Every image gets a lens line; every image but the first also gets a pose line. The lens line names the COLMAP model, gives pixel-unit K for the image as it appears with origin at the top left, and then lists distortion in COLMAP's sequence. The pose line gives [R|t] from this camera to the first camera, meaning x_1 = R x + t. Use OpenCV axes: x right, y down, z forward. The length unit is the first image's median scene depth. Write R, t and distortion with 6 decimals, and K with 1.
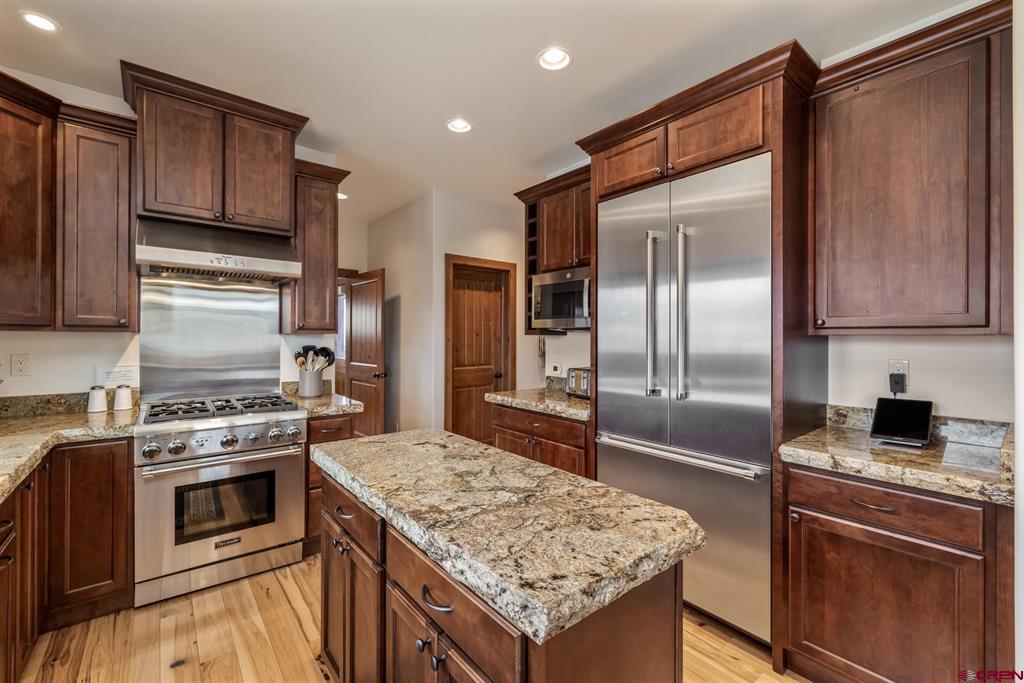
lens RADIAL K [[430.7, 0, 508.5], [0, 430.7, 337.2], [0, 0, 1]] dist [-0.001438, -0.000444]
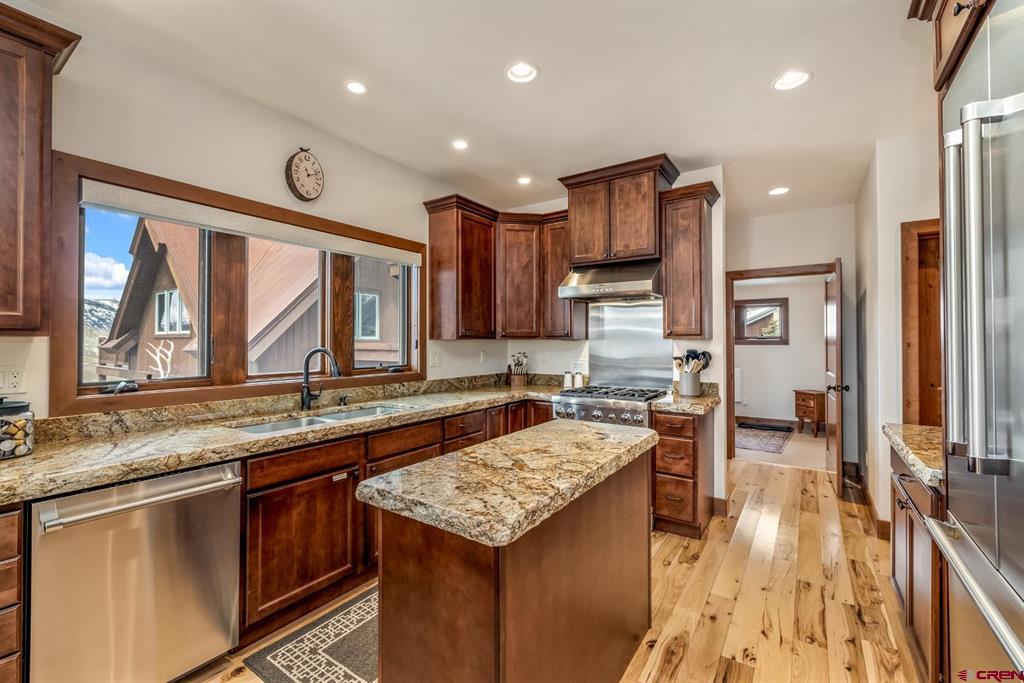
lens RADIAL K [[430.7, 0, 508.5], [0, 430.7, 337.2], [0, 0, 1]] dist [-0.001438, -0.000444]
pose [[0.276727, -0.014424, -0.960840, 0.594265], [0.002482, 0.999895, -0.014295, 0.002615], [0.960945, 0.001571, 0.276734, 0.308856]]
